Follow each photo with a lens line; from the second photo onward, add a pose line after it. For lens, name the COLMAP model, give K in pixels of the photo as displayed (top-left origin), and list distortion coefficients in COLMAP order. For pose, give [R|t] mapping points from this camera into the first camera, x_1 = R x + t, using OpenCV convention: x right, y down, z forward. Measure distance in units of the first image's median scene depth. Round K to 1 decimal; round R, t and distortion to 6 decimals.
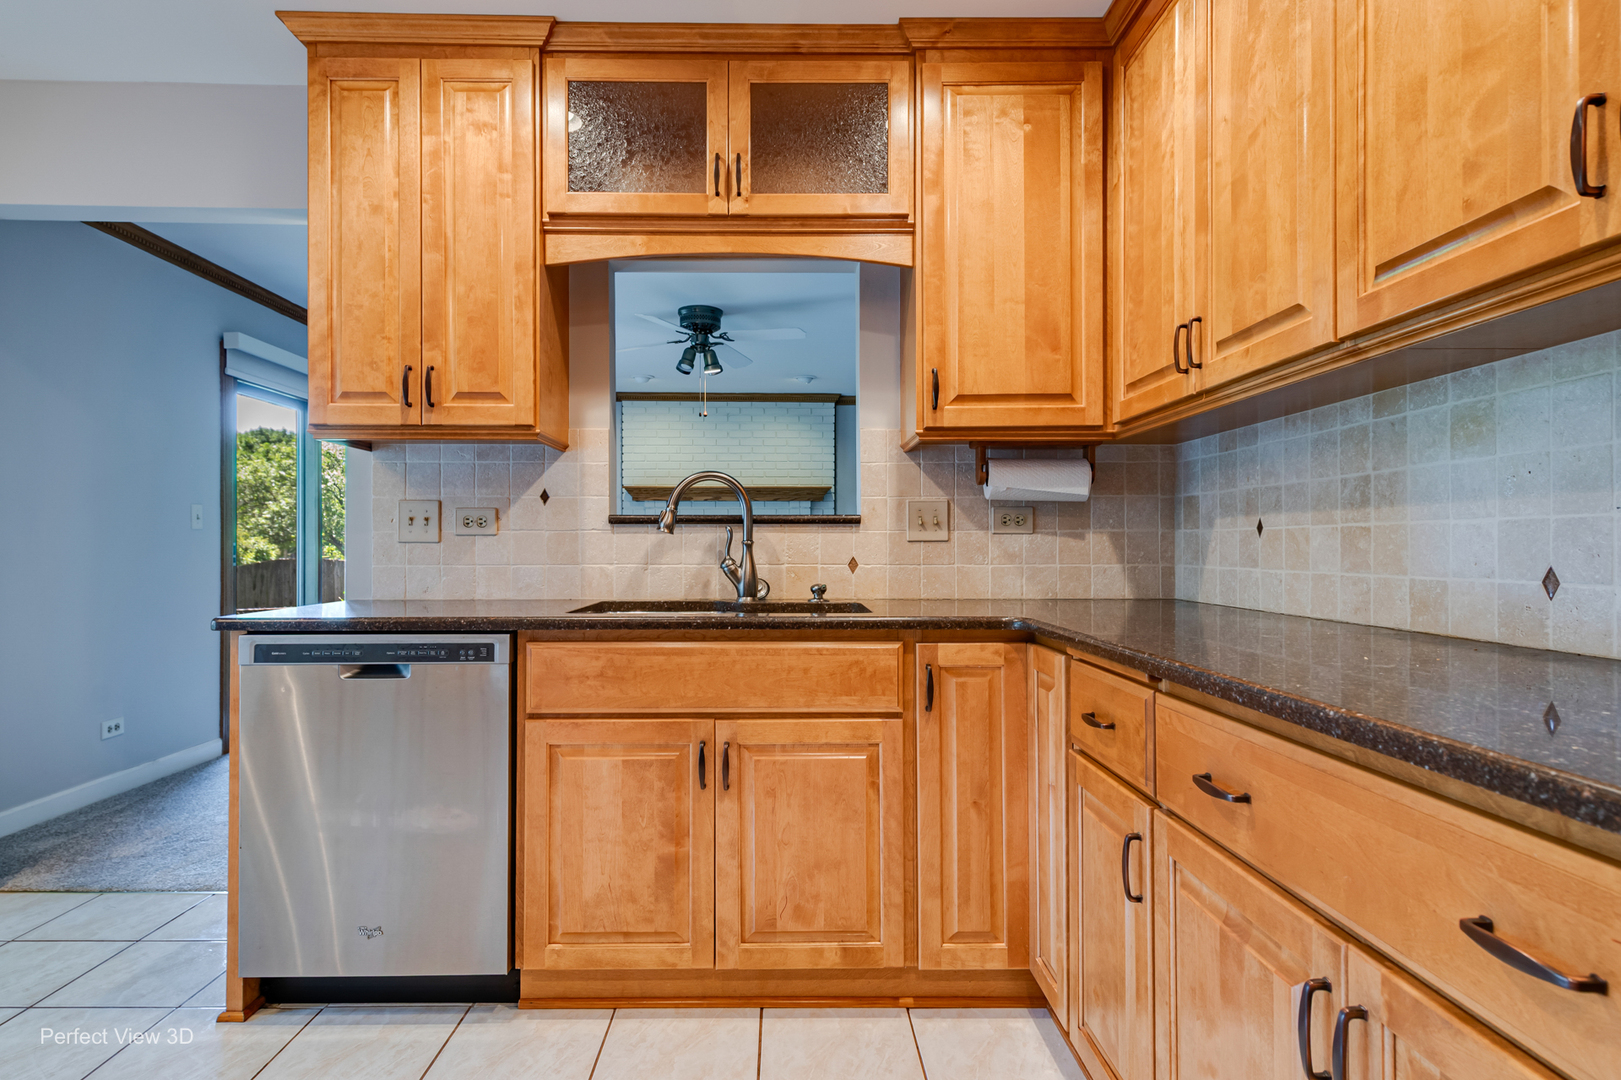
lens RADIAL K [[884.1, 0, 805.3], [0, 884.1, 542.0], [0, 0, 1]] dist [0.017251, 0.000060]
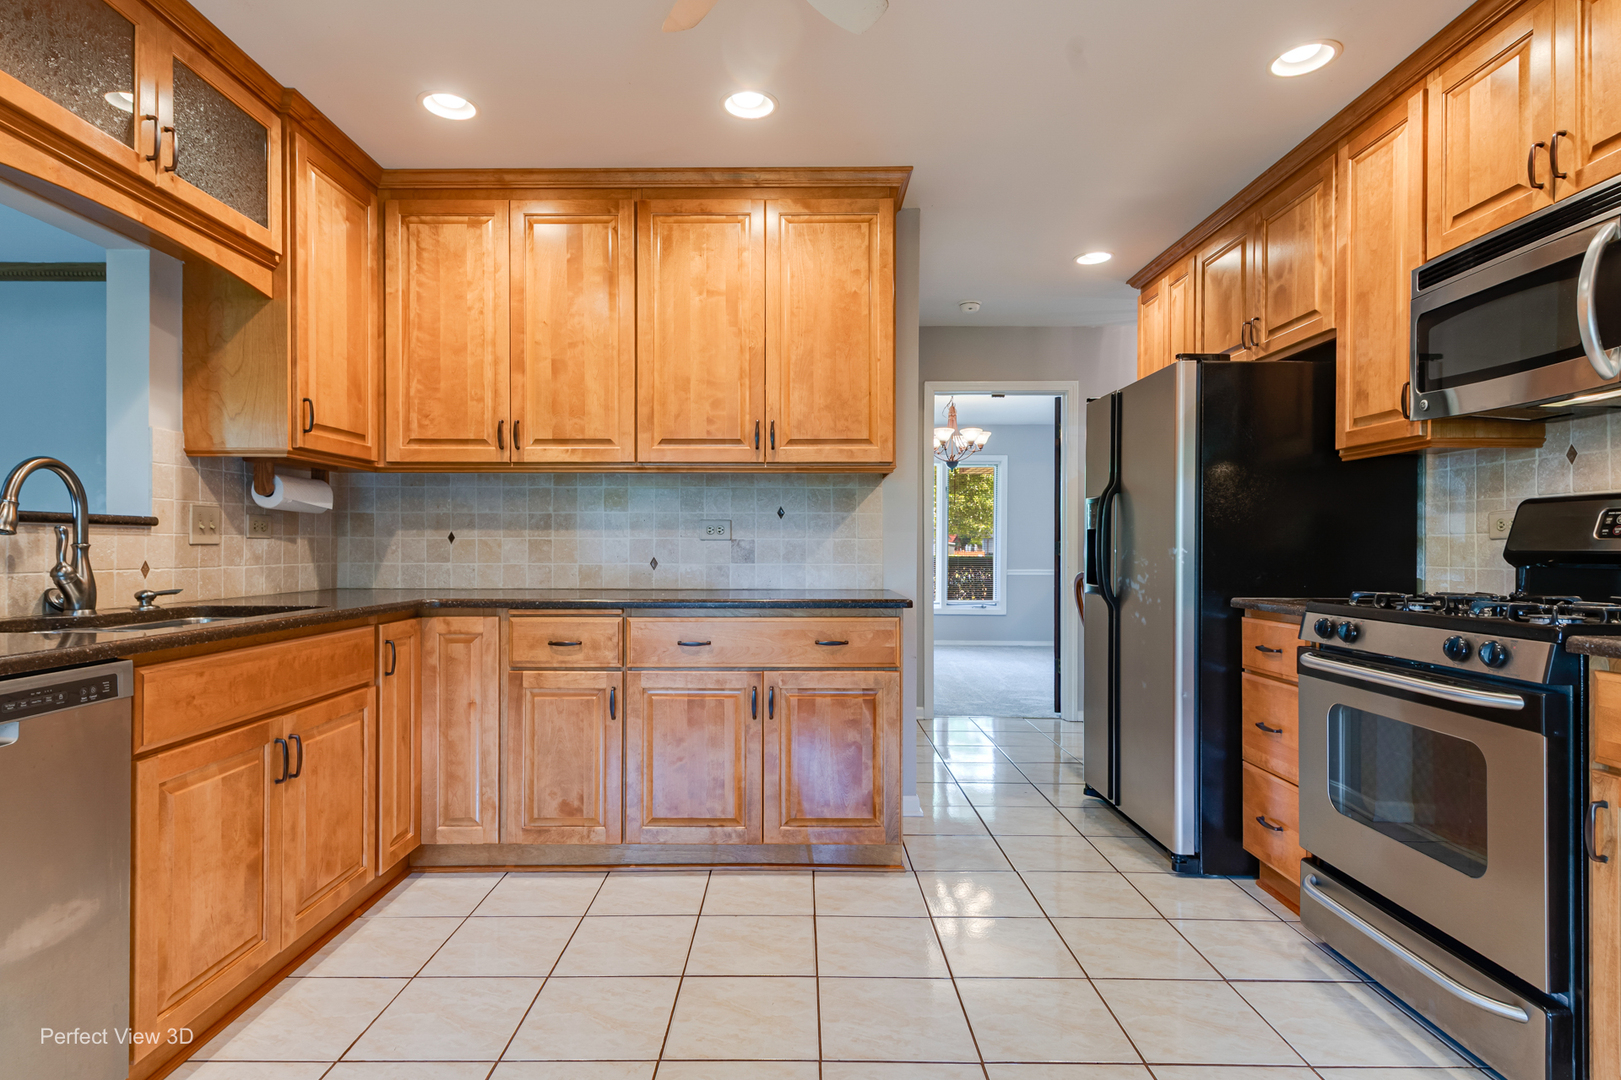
lens RADIAL K [[833.9, 0, 800.4], [0, 833.9, 546.3], [0, 0, 1]] dist [0.020053, 0.000376]
pose [[0.003937, 0.001677, 0.999991, -1.098808], [-0.006720, 0.999976, -0.001651, -0.002453], [-0.999970, -0.006713, 0.003948, 0.383170]]
